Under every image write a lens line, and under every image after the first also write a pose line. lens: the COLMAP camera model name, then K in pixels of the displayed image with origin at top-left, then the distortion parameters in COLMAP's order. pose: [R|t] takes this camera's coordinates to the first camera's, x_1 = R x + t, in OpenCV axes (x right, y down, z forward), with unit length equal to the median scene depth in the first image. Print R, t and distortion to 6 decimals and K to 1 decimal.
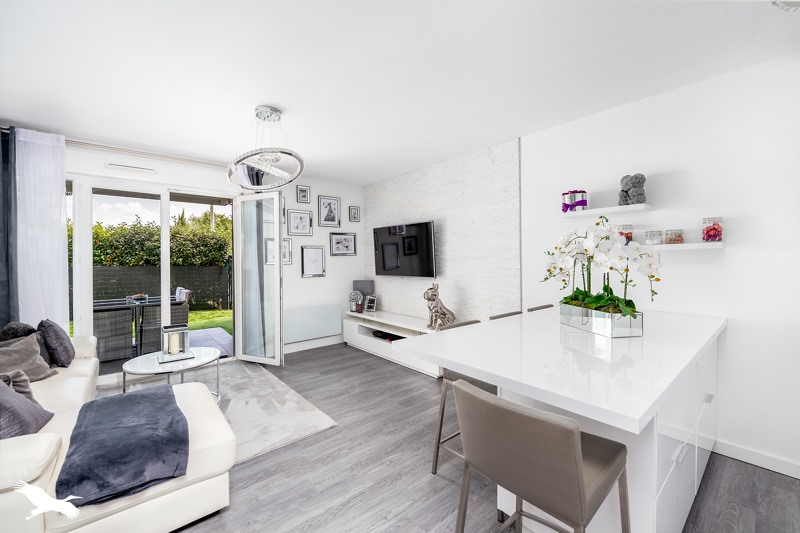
lens RADIAL K [[324.5, 0, 407.6], [0, 324.5, 261.5], [0, 0, 1]] dist [-0.000991, -0.000093]
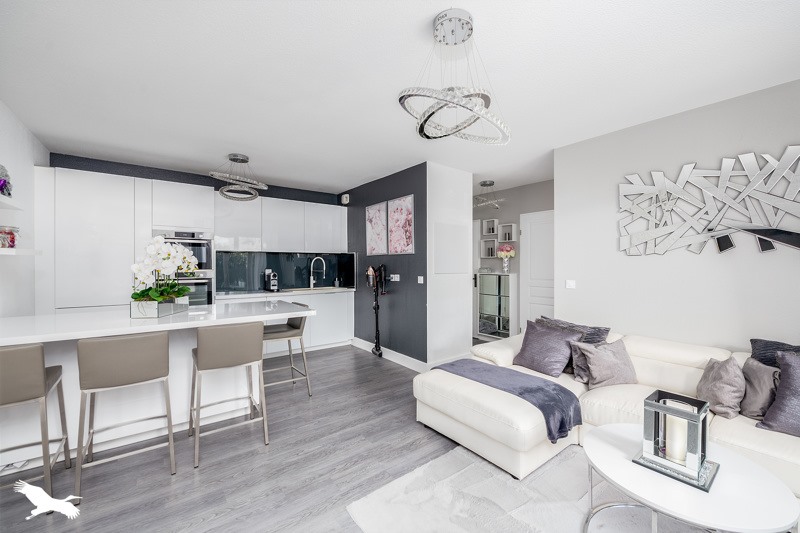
lens RADIAL K [[324.5, 0, 399.3], [0, 324.5, 269.1], [0, 0, 1]] dist [-0.000991, -0.000093]
pose [[-0.997658, -0.002777, 0.068347, -0.448616], [-0.001729, 0.999880, 0.015400, -0.001561], [-0.068381, 0.015246, -0.997543, 2.004303]]
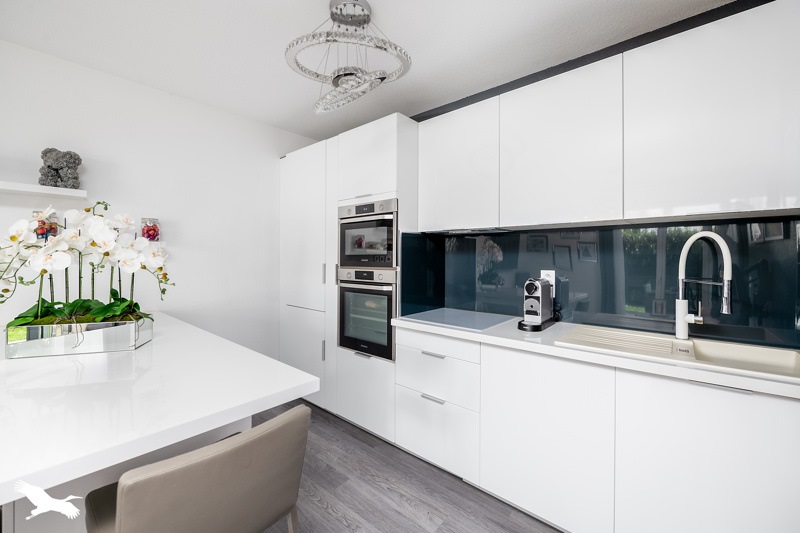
lens RADIAL K [[324.5, 0, 405.0], [0, 324.5, 263.7], [0, 0, 1]] dist [-0.000991, -0.000093]
pose [[-0.153281, -0.015504, 0.988061, -0.242501], [0.003357, 0.999863, 0.016210, -0.000264], [-0.988177, 0.005801, -0.153208, 0.321886]]
